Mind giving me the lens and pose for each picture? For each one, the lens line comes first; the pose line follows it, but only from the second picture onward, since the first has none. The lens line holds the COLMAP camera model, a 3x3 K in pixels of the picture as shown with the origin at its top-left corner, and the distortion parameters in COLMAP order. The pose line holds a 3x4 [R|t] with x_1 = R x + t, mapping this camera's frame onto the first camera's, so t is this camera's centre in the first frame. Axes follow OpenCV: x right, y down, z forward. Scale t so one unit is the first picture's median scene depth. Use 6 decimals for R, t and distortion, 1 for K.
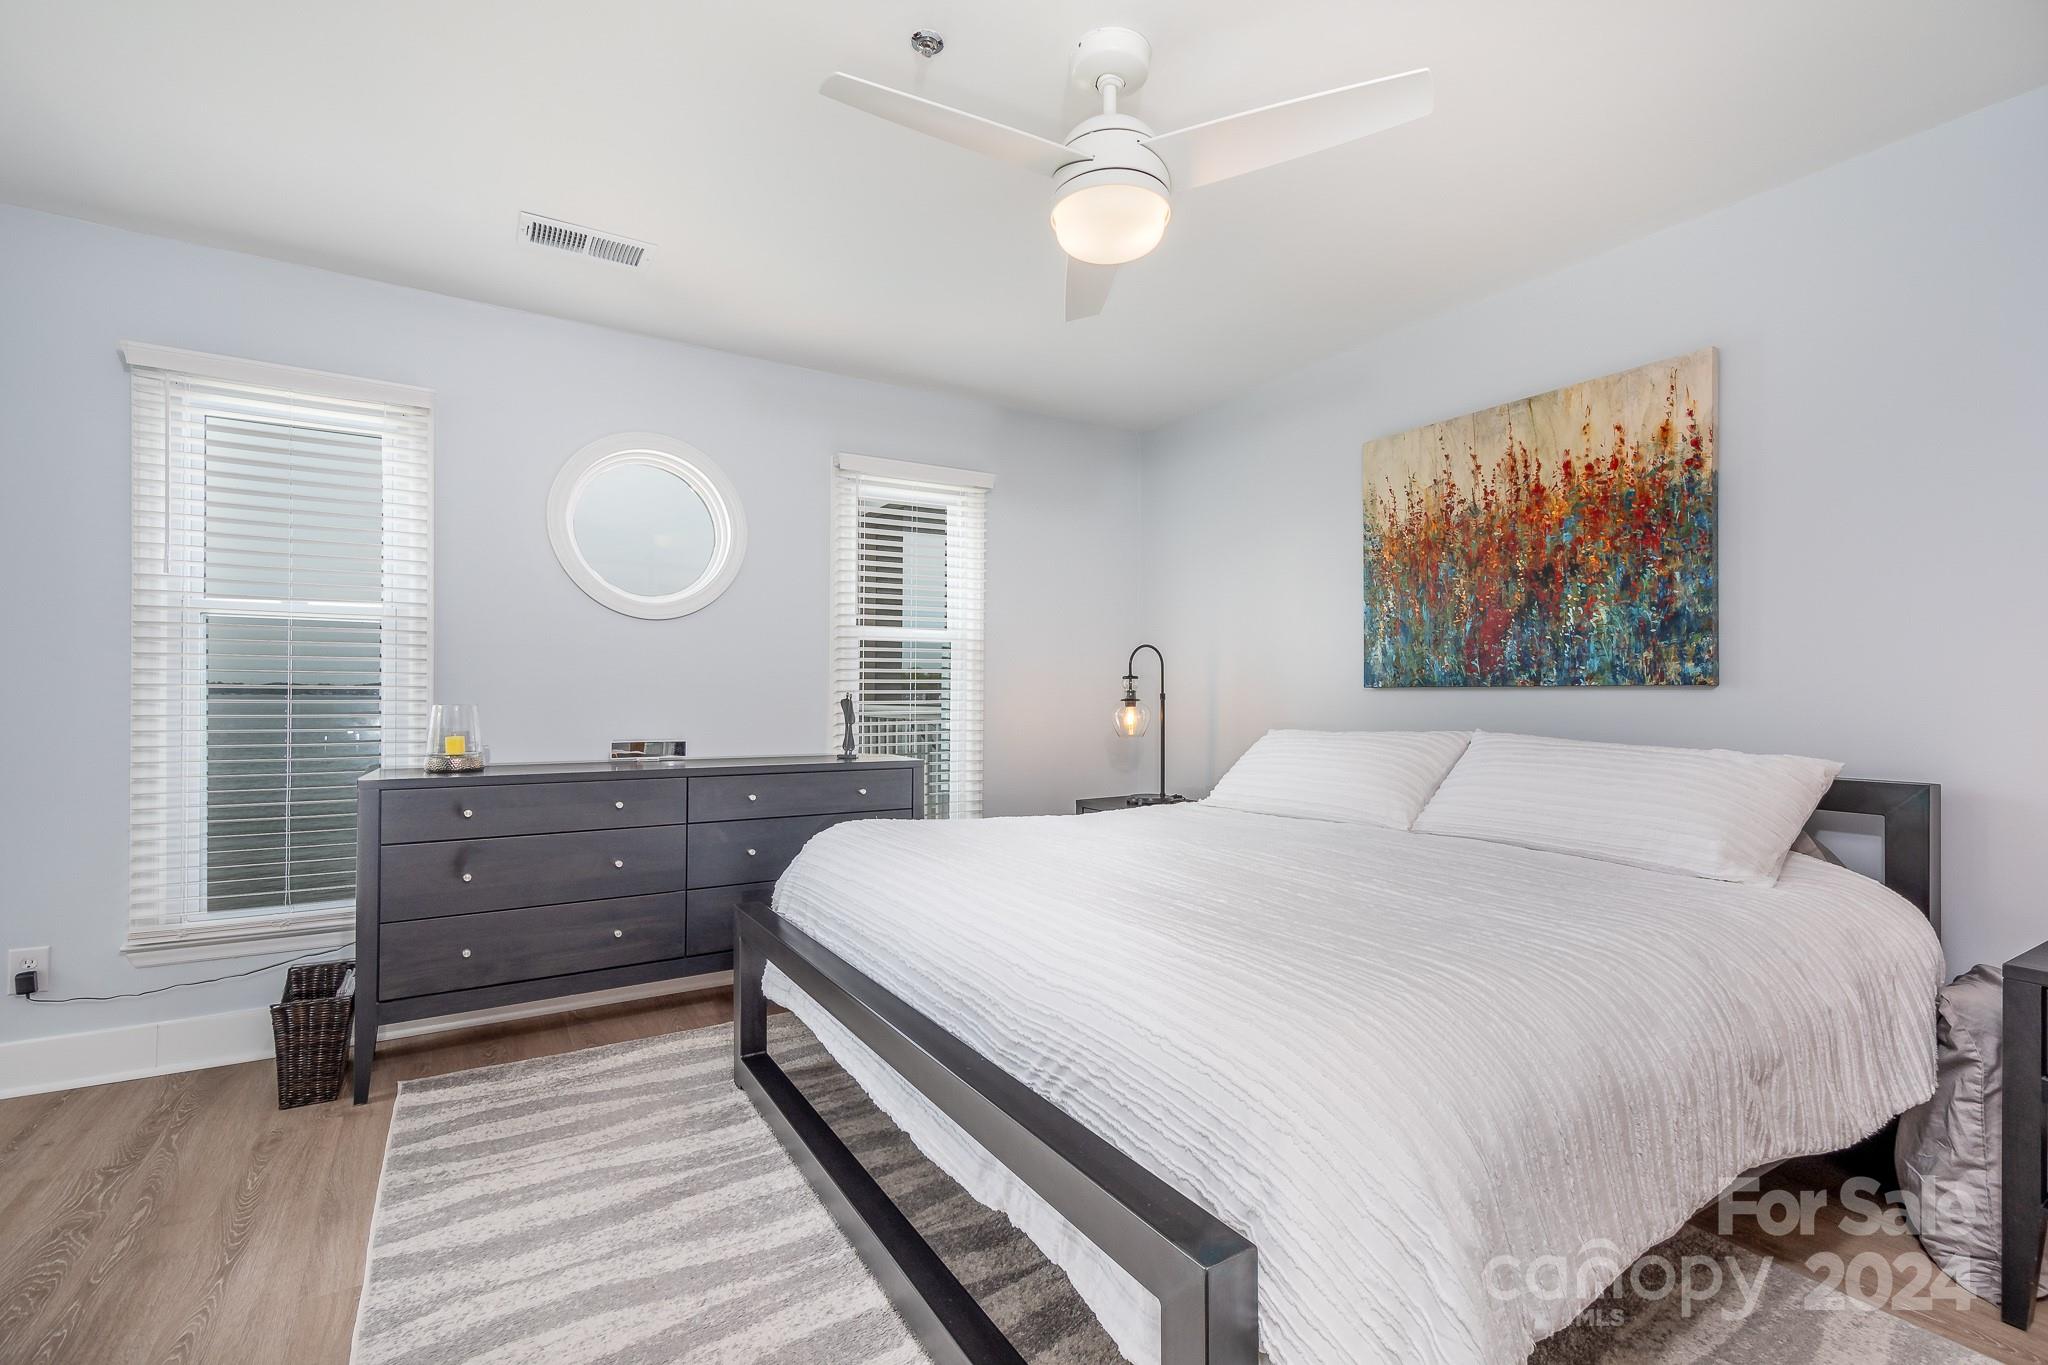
lens RADIAL K [[900.0, 0, 1032.9], [0, 900.0, 693.3], [0, 0, 1]] dist [0.000397, -0.001142]
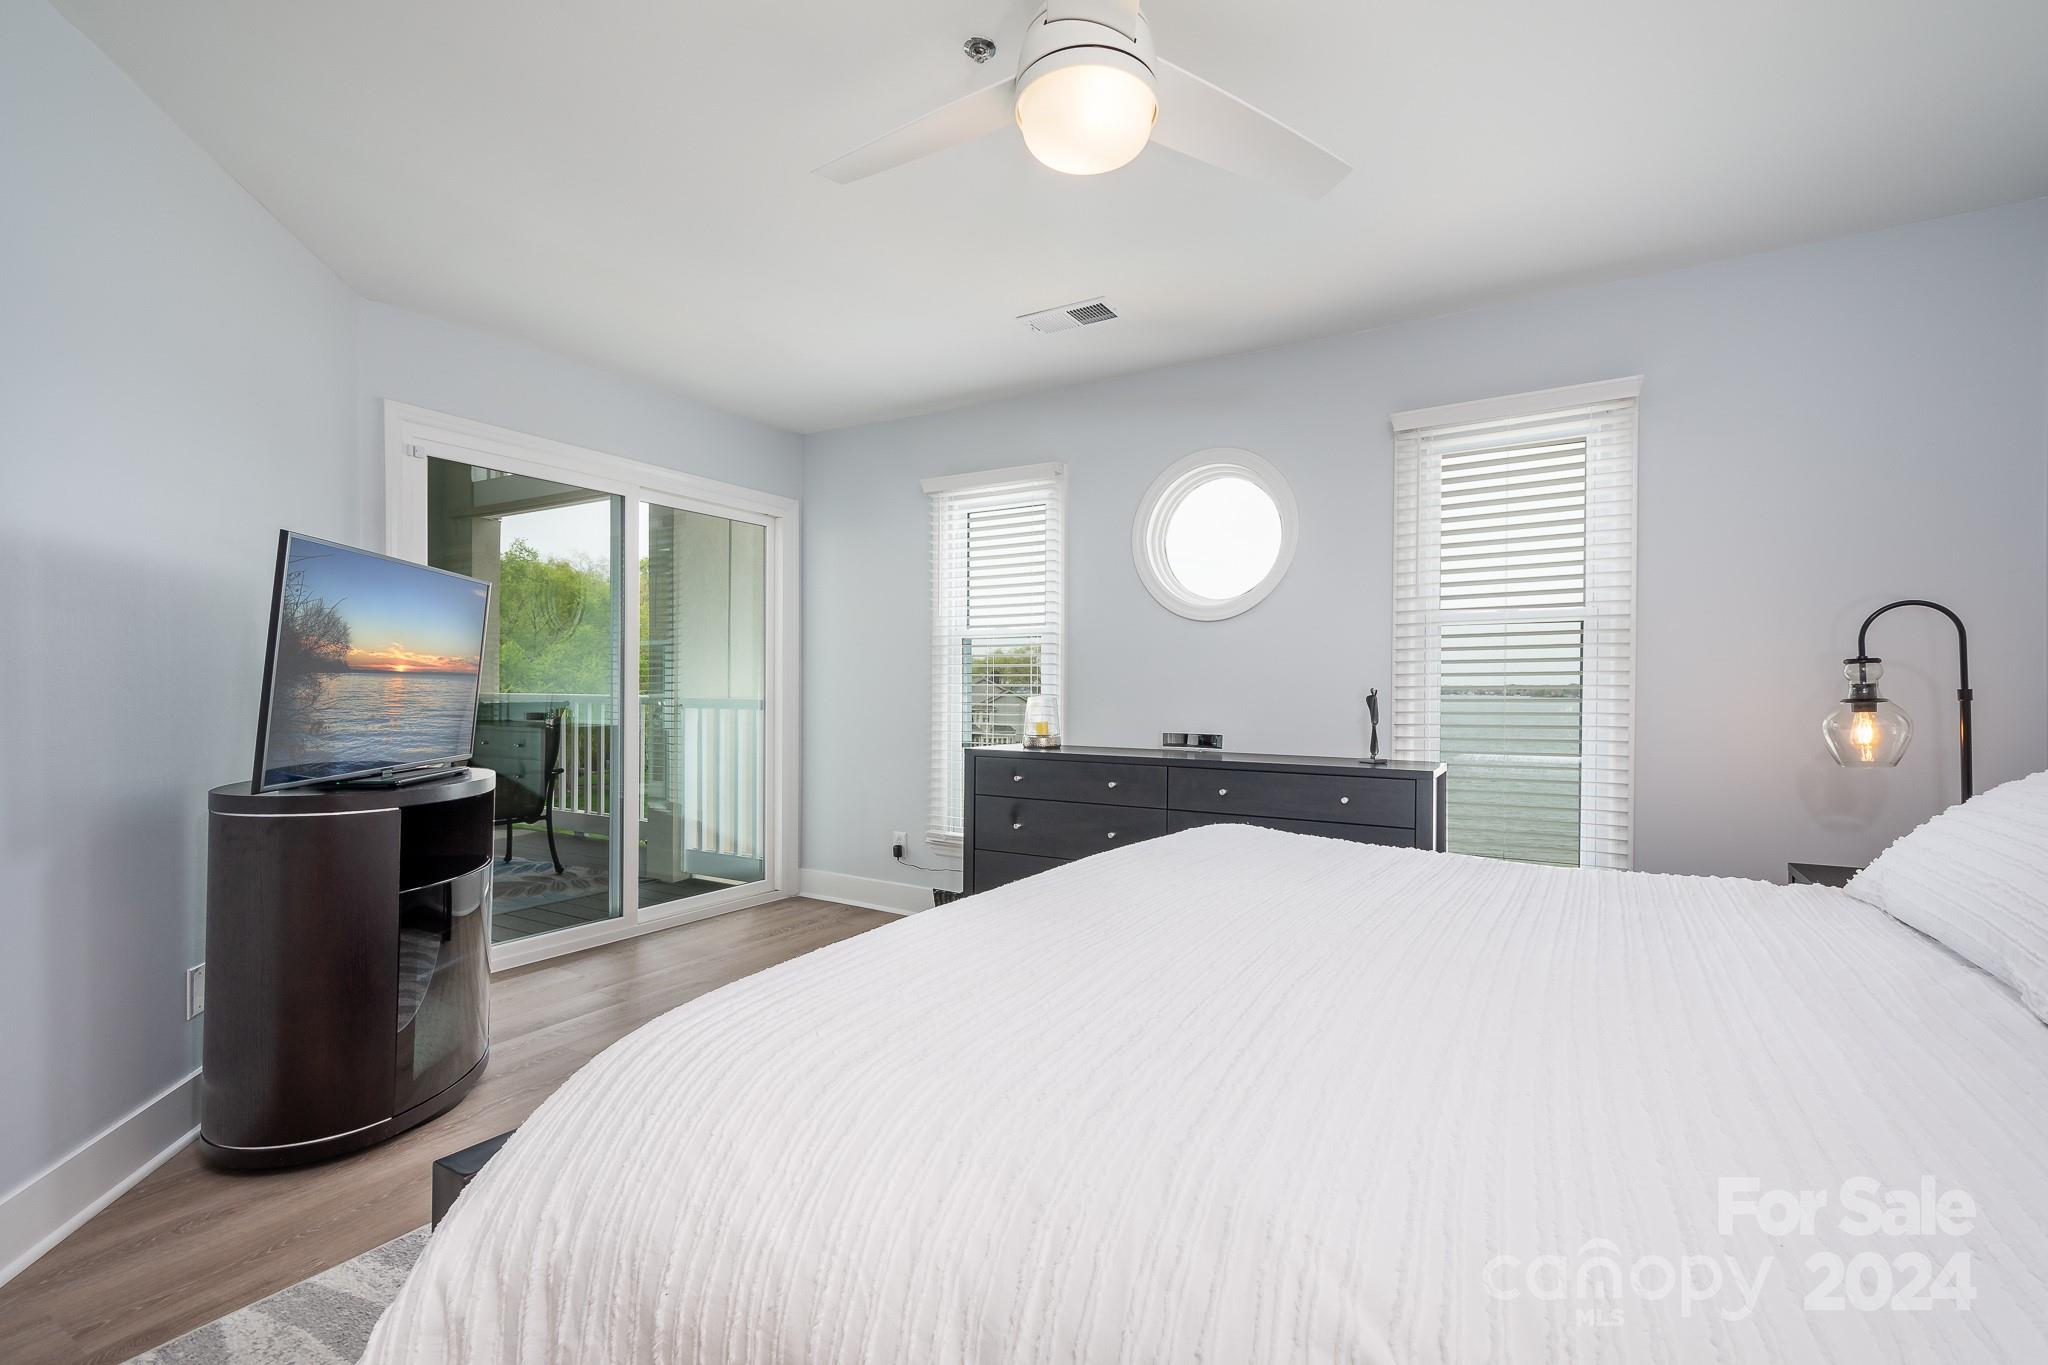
lens RADIAL K [[900.0, 0, 1032.9], [0, 900.0, 693.3], [0, 0, 1]] dist [0.000397, -0.001142]
pose [[0.441740, -0.001702, -0.897142, 0.384796], [-0.009759, 0.999930, -0.006702, 0.011686], [0.897090, 0.011715, 0.441692, 0.284650]]
